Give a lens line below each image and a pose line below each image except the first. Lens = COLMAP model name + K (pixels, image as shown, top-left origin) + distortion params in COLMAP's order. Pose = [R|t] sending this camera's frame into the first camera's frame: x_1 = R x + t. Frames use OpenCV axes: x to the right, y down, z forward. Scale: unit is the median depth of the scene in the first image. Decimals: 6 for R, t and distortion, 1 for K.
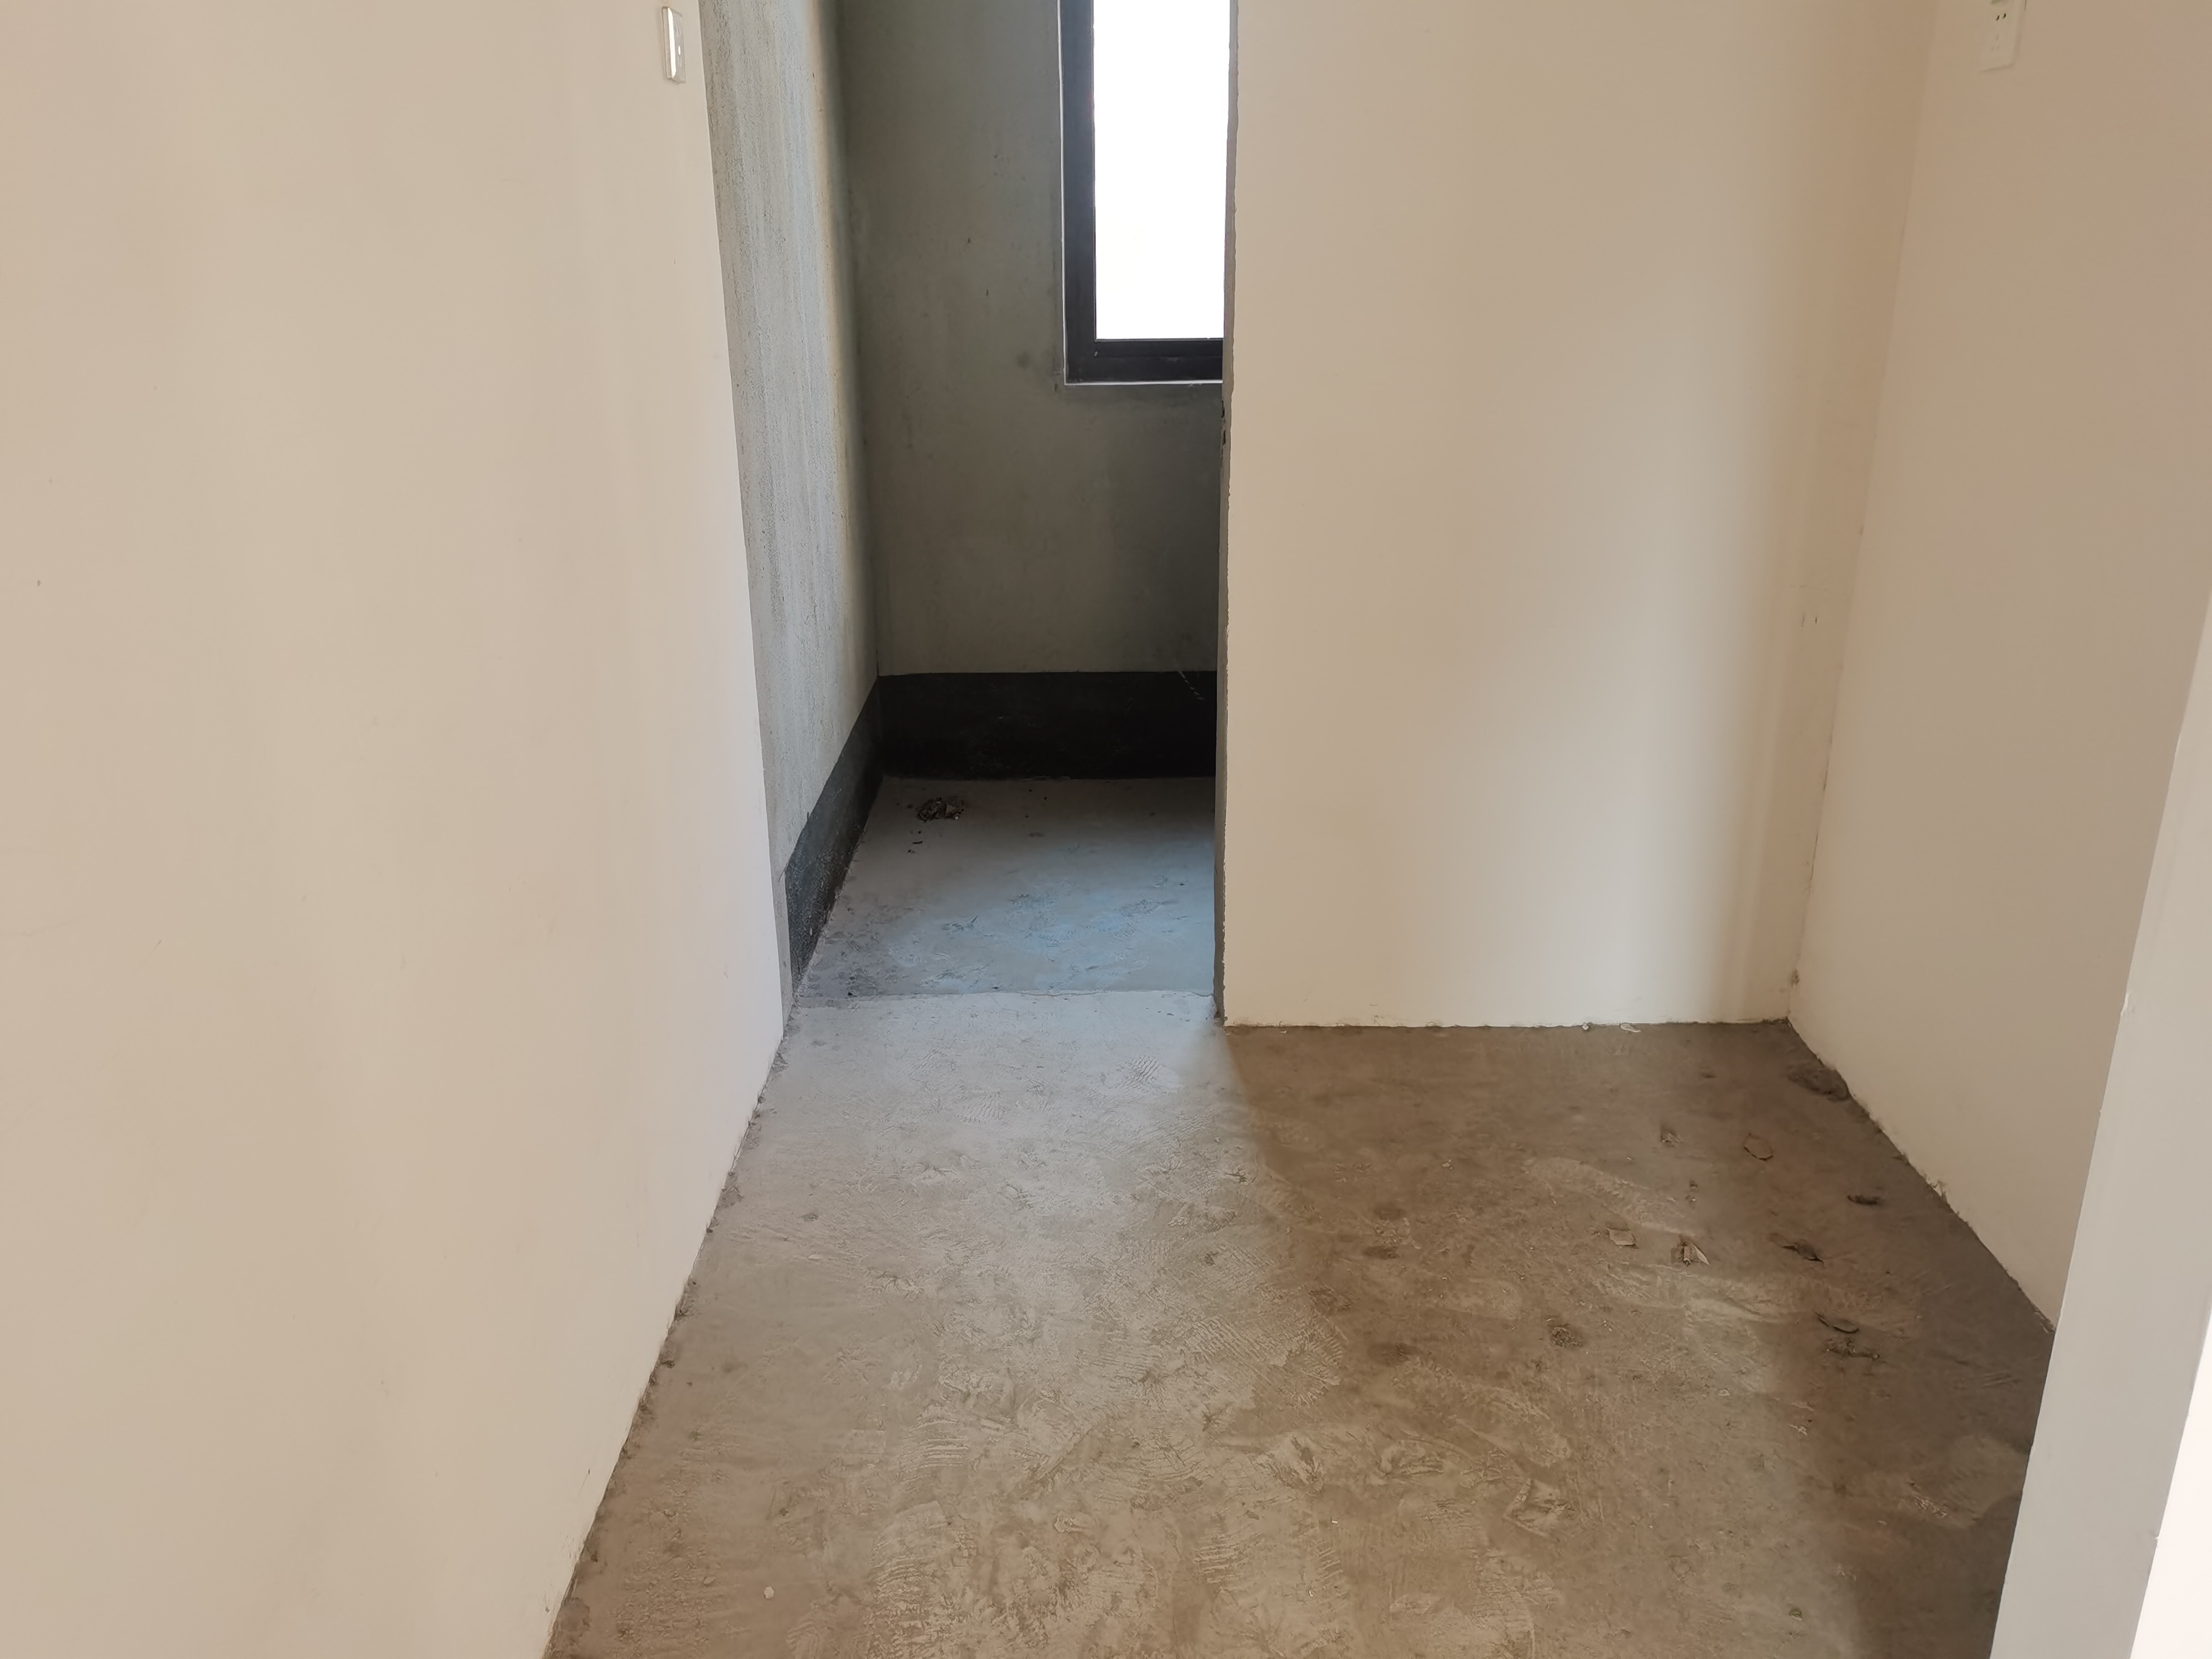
lens RADIAL K [[1716.9, 0, 1104.0], [0, 1716.9, 829.0], [0, 0, 1]] dist [0.031650, 0.002473]
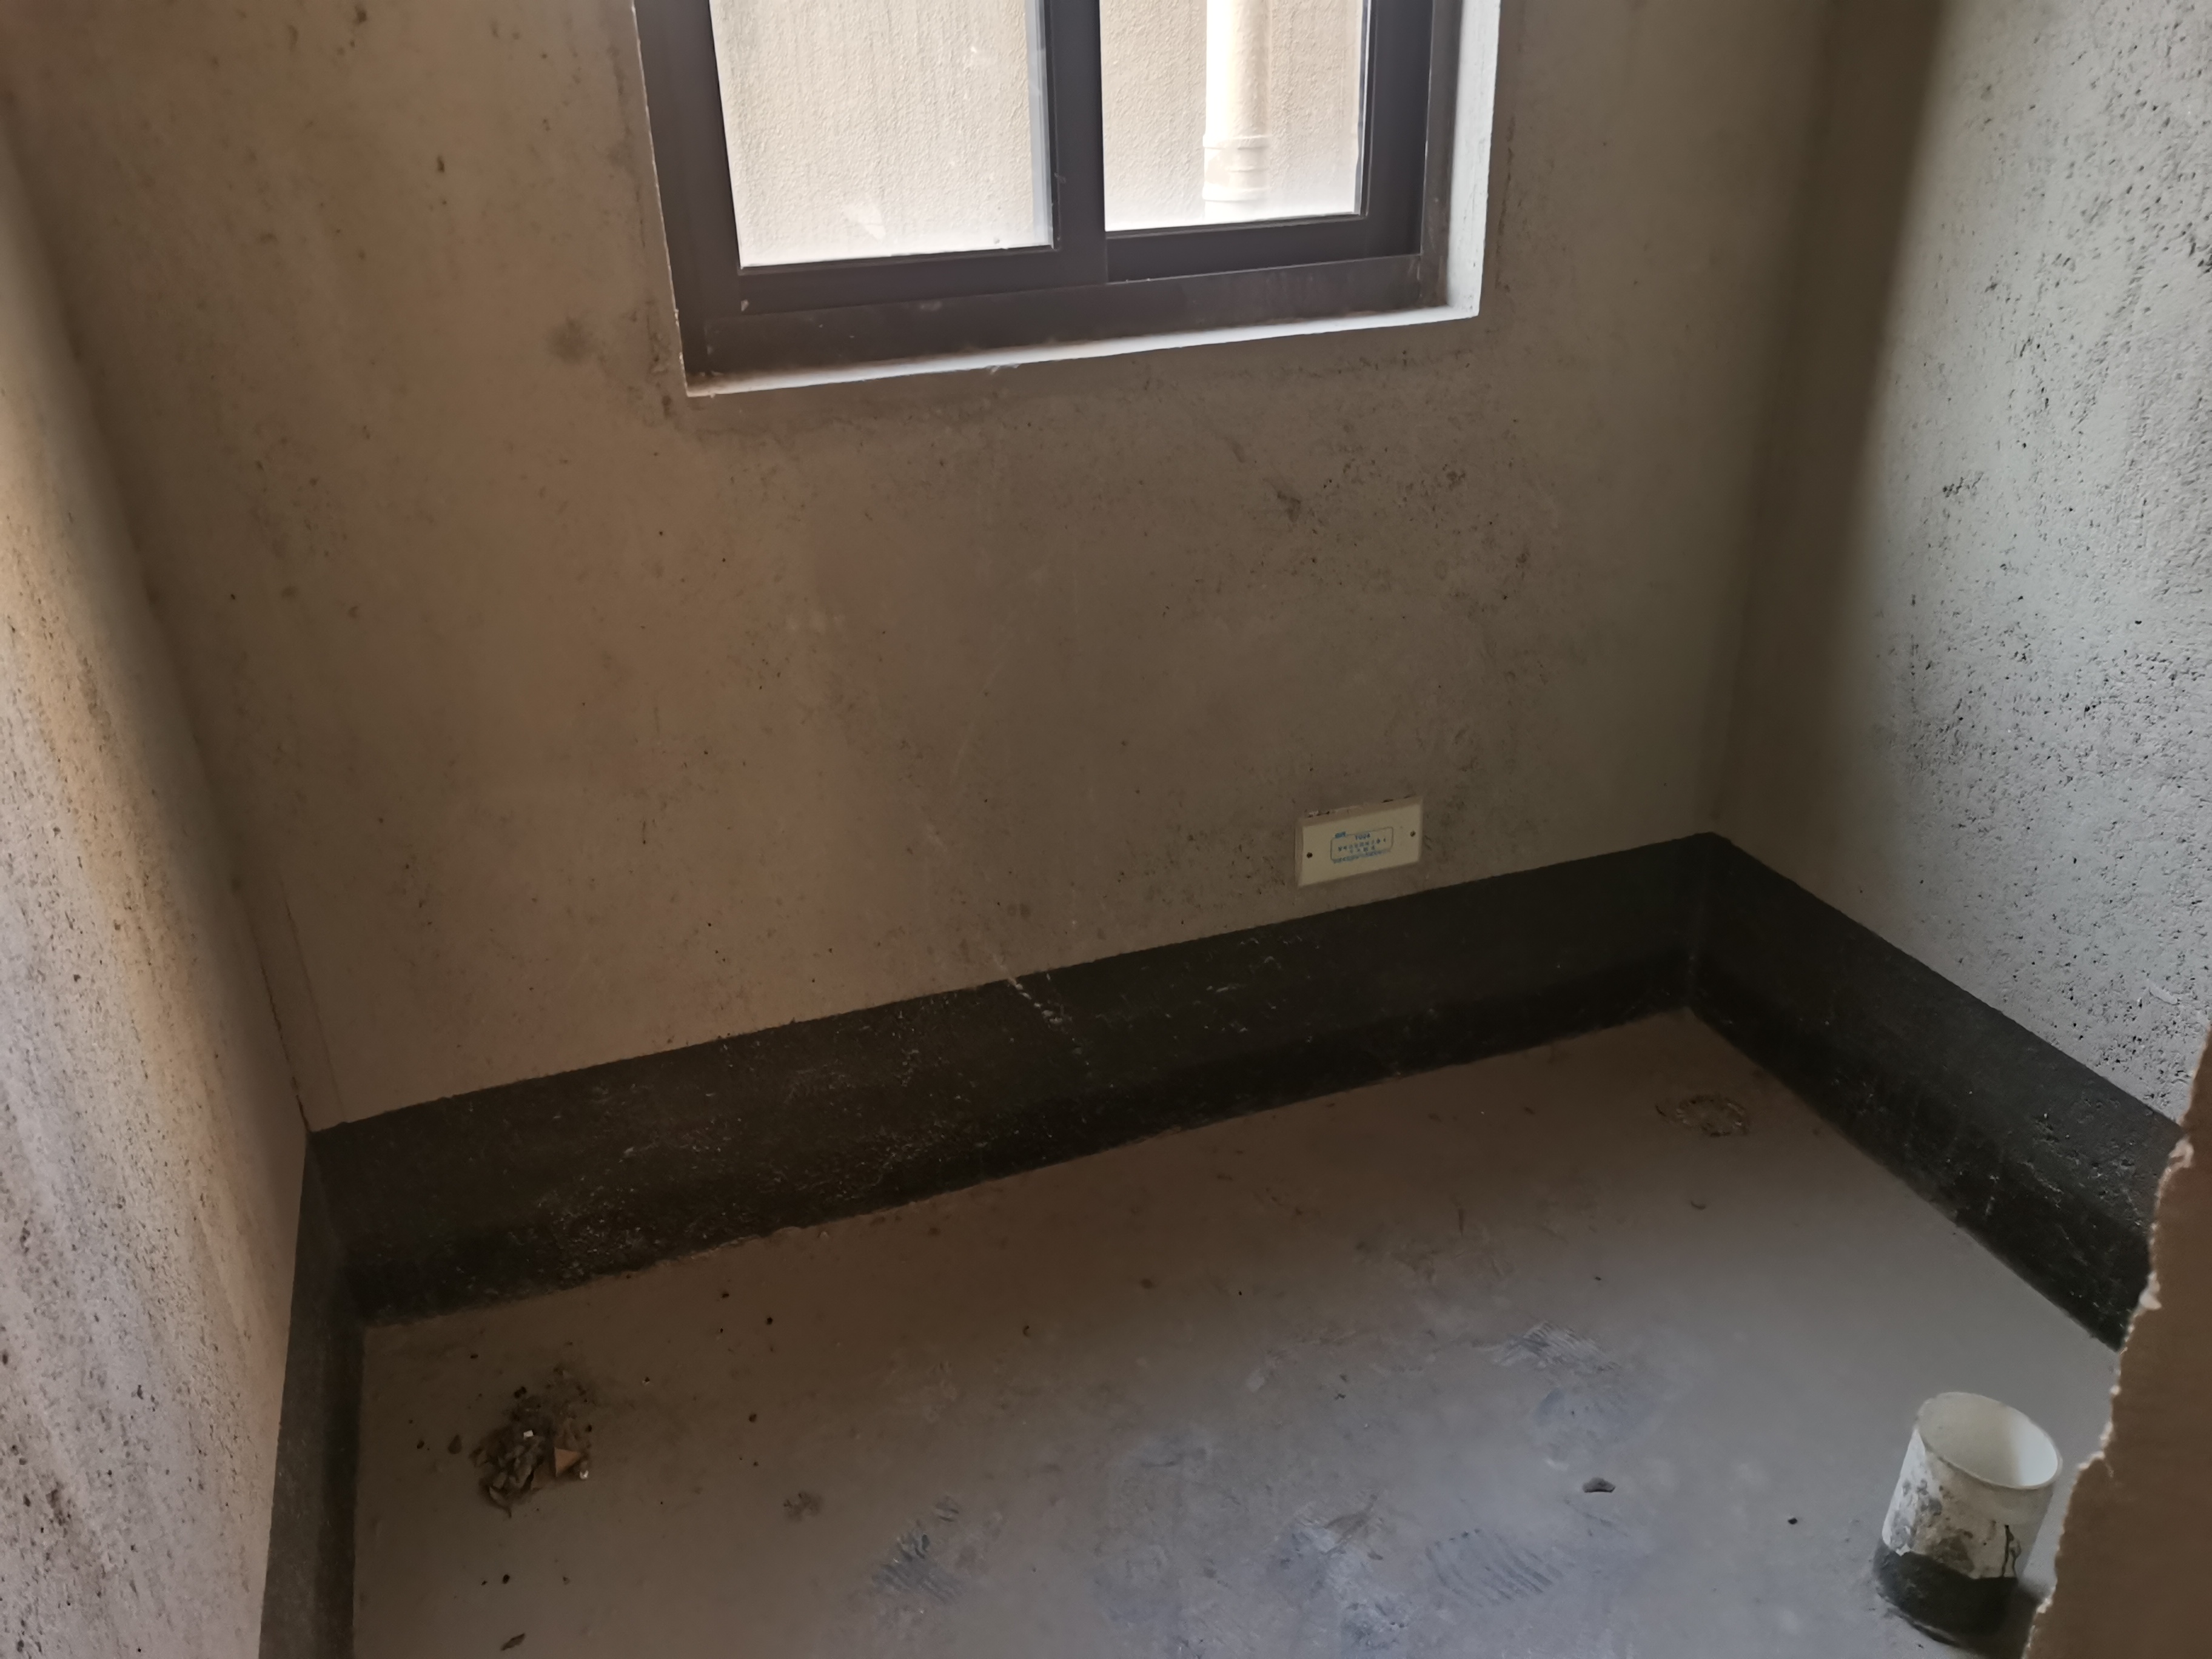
lens RADIAL K [[1716.9, 0, 1110.1], [0, 1716.9, 830.7], [0, 0, 1]] dist [0.031650, 0.002473]
pose [[0.939239, -0.166602, 0.300123, -0.066178], [0.132362, 0.982485, 0.131161, -0.196581], [-0.316718, -0.083466, 0.944840, 0.578683]]
